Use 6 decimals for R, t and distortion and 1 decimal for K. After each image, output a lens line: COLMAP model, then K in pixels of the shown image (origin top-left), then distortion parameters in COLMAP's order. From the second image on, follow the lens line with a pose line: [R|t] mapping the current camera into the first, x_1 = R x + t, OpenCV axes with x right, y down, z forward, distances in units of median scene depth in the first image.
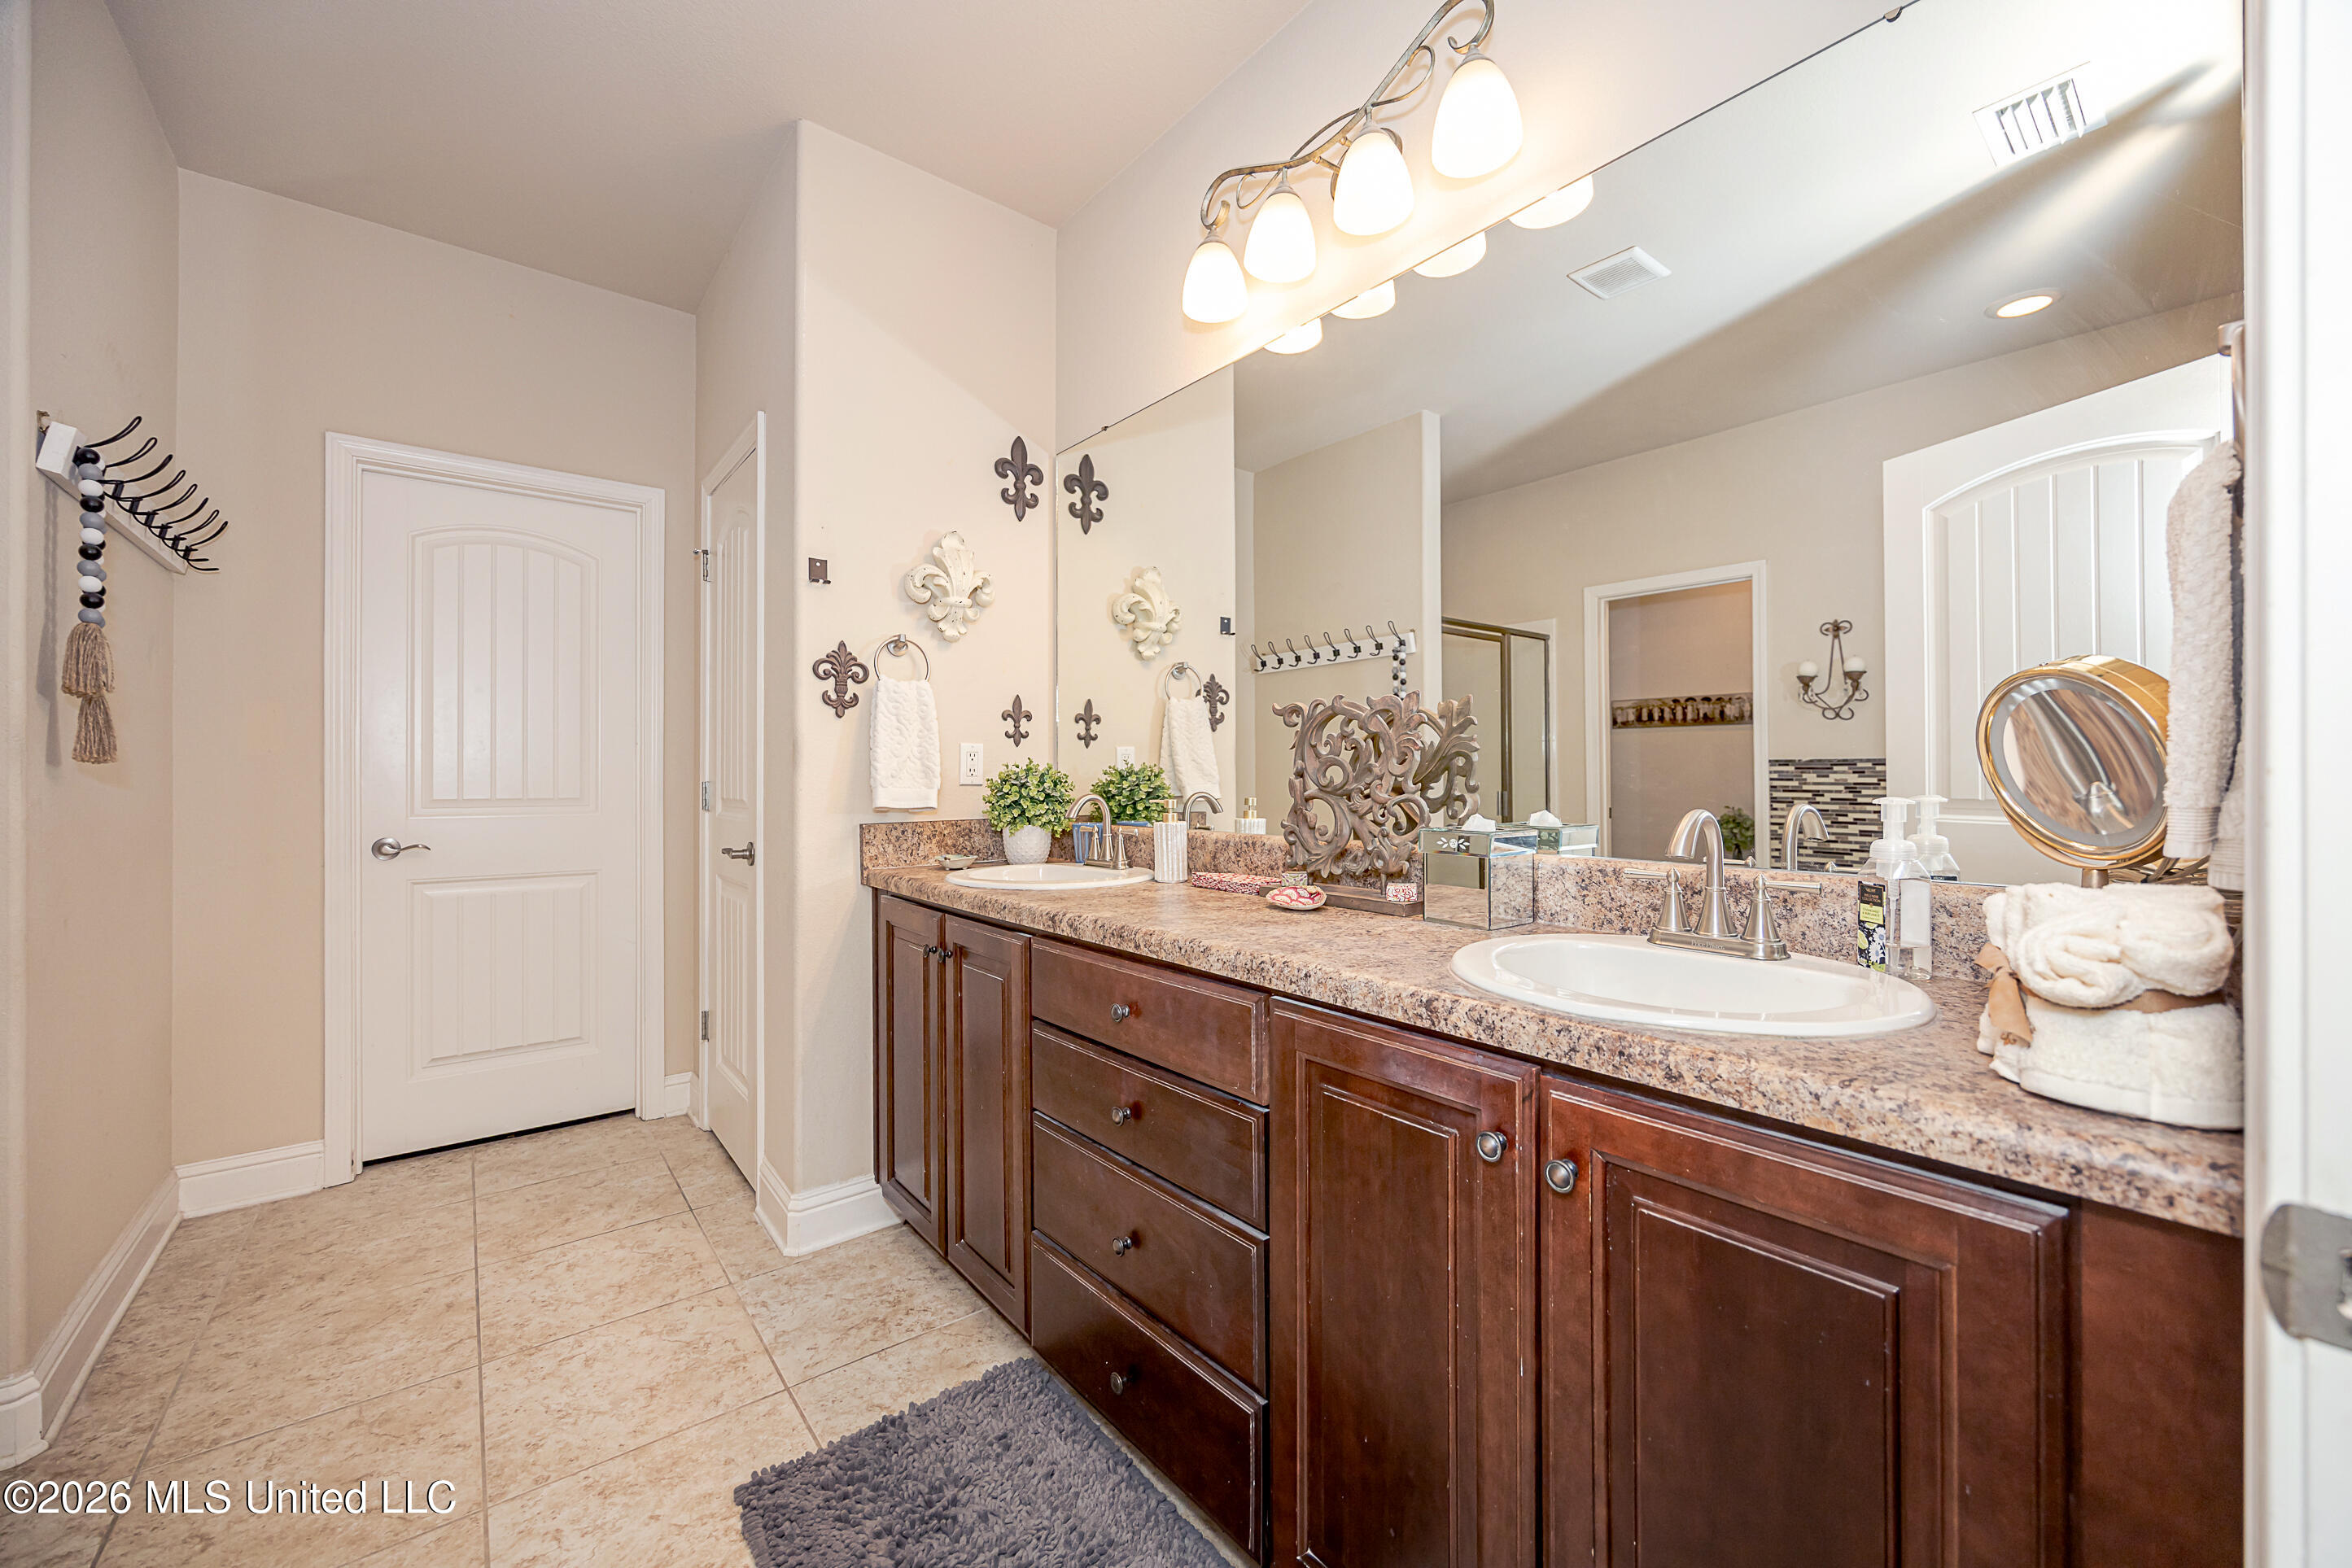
lens RADIAL K [[921.2, 0, 1183.9], [0, 921.2, 771.9], [0, 0, 1]] dist [-0.014492, 0.000251]
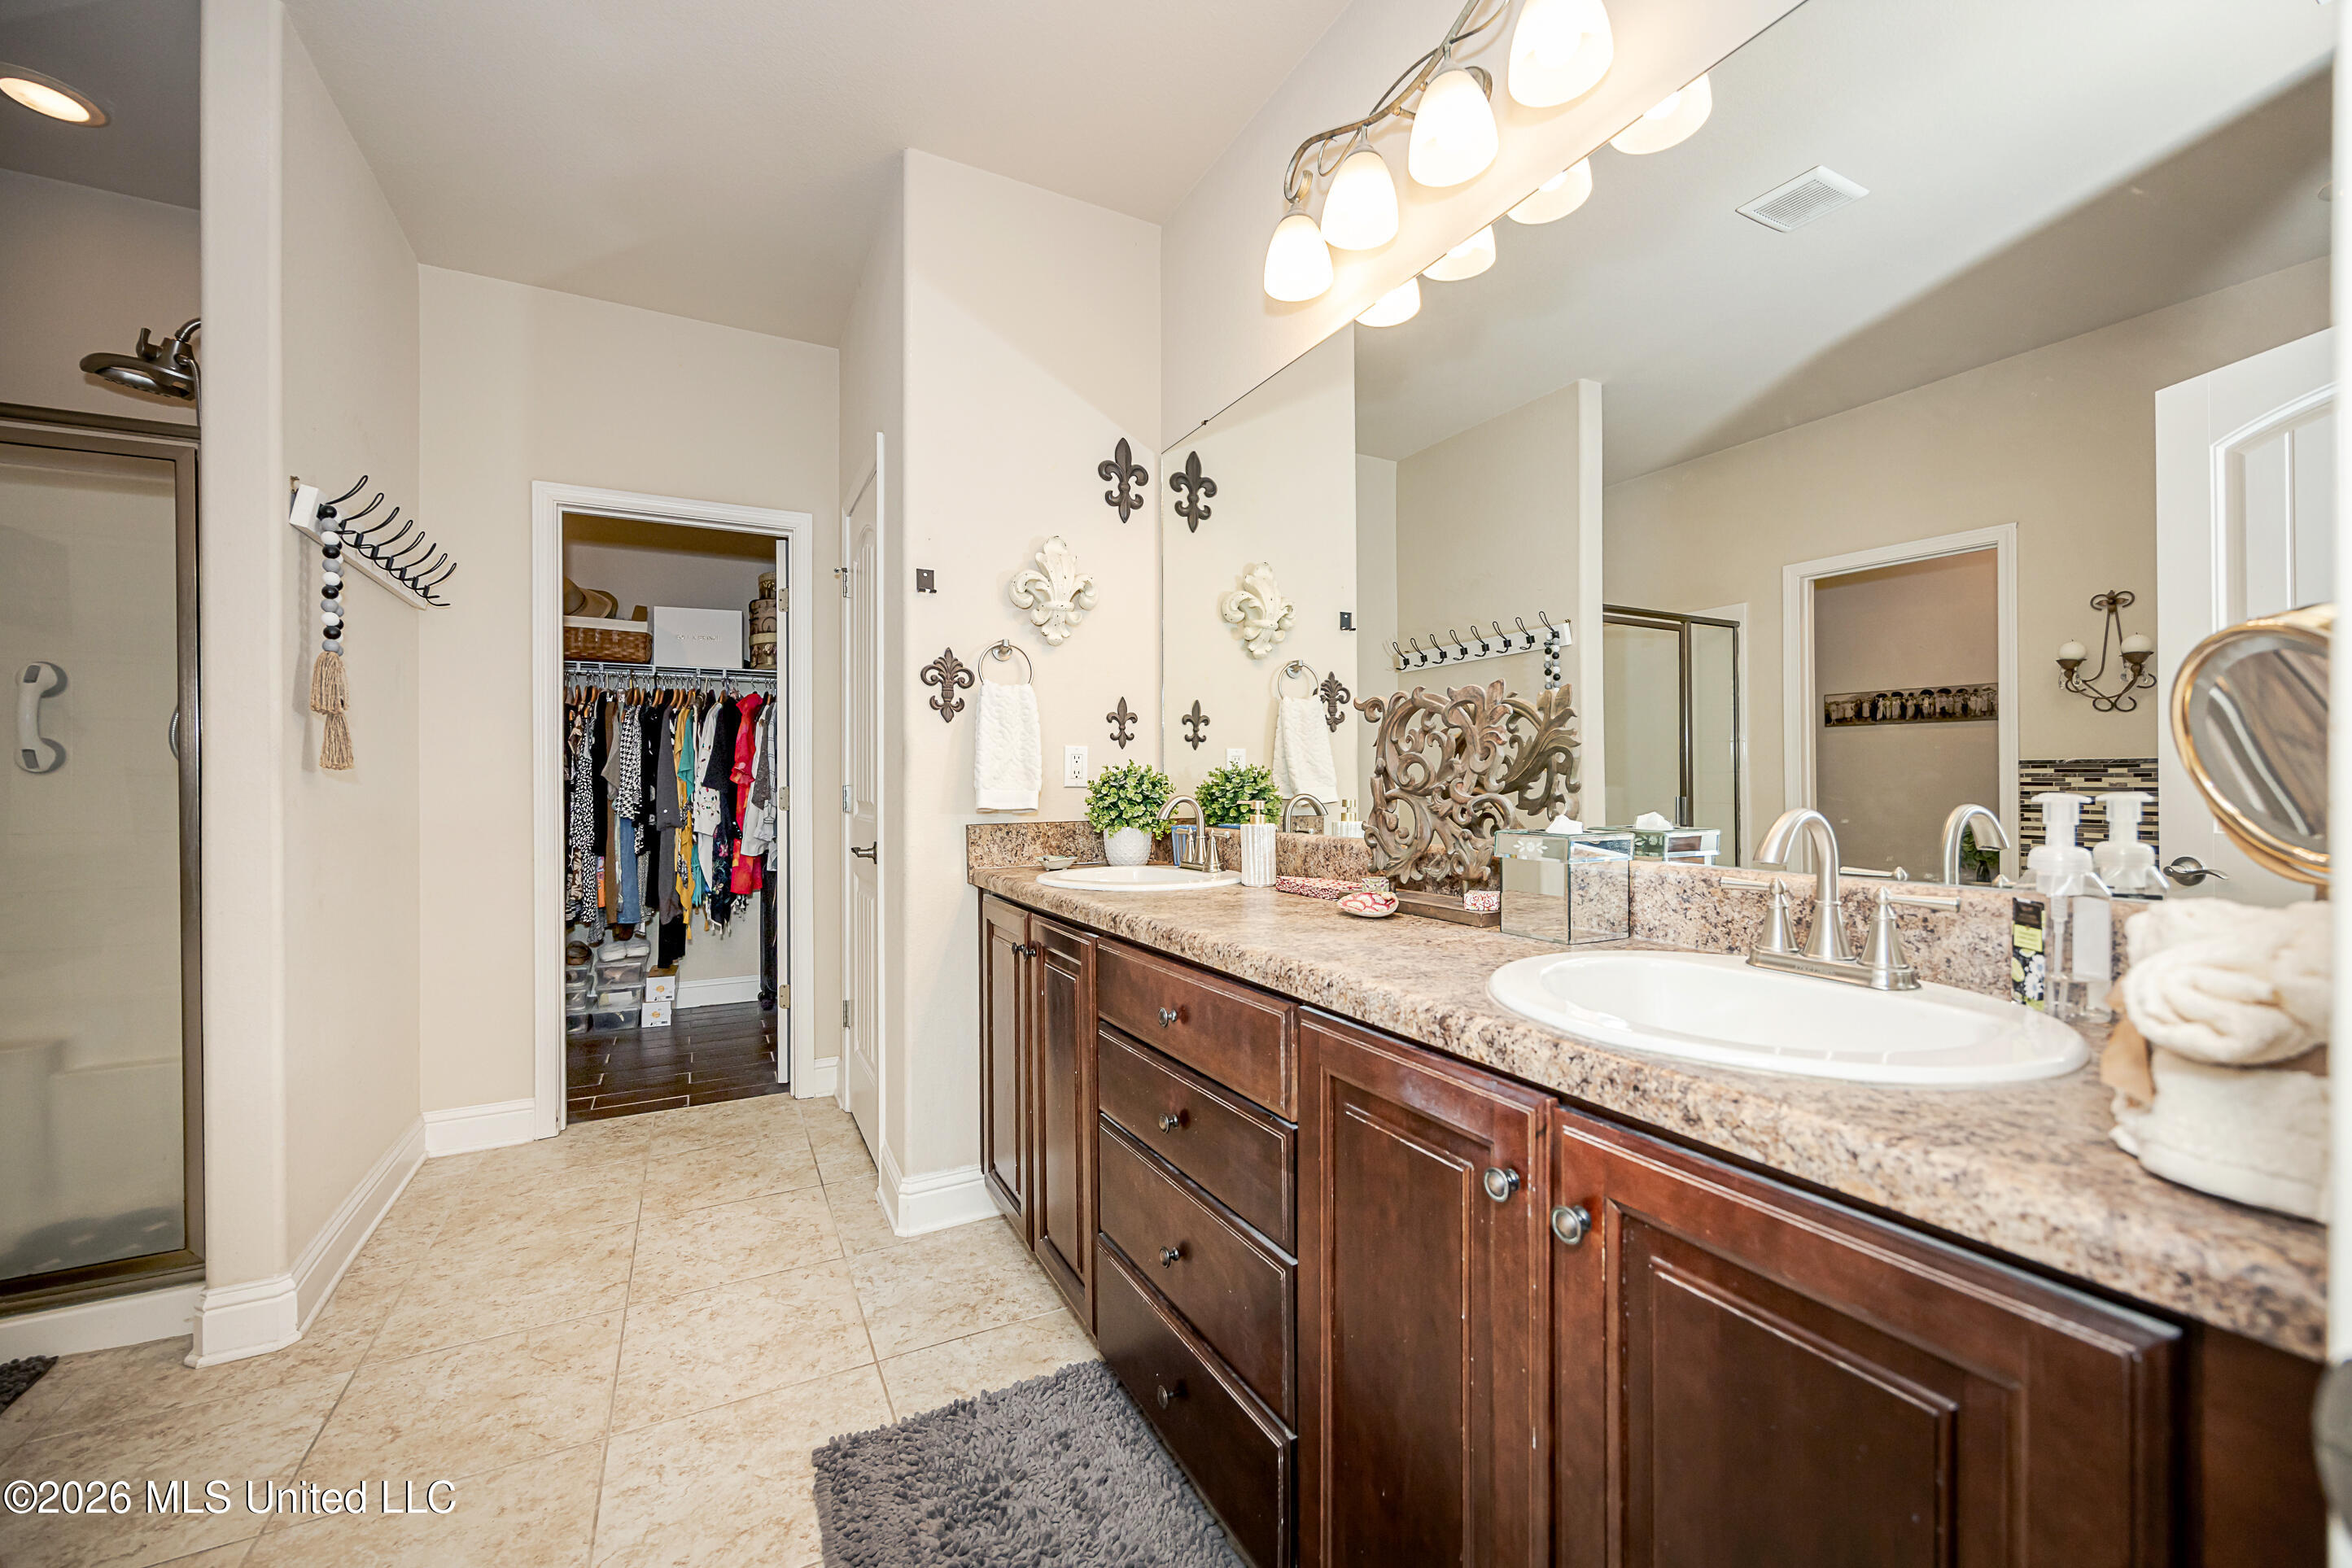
lens RADIAL K [[928.9, 0, 1176.0], [0, 928.9, 784.0], [0, 0, 1]] dist [-0.012453, -0.000158]
pose [[0.979819, -0.000938, -0.199884, 0.124279], [0.001866, 0.999988, 0.004452, 0.010162], [0.199877, -0.004735, 0.979809, 0.038359]]
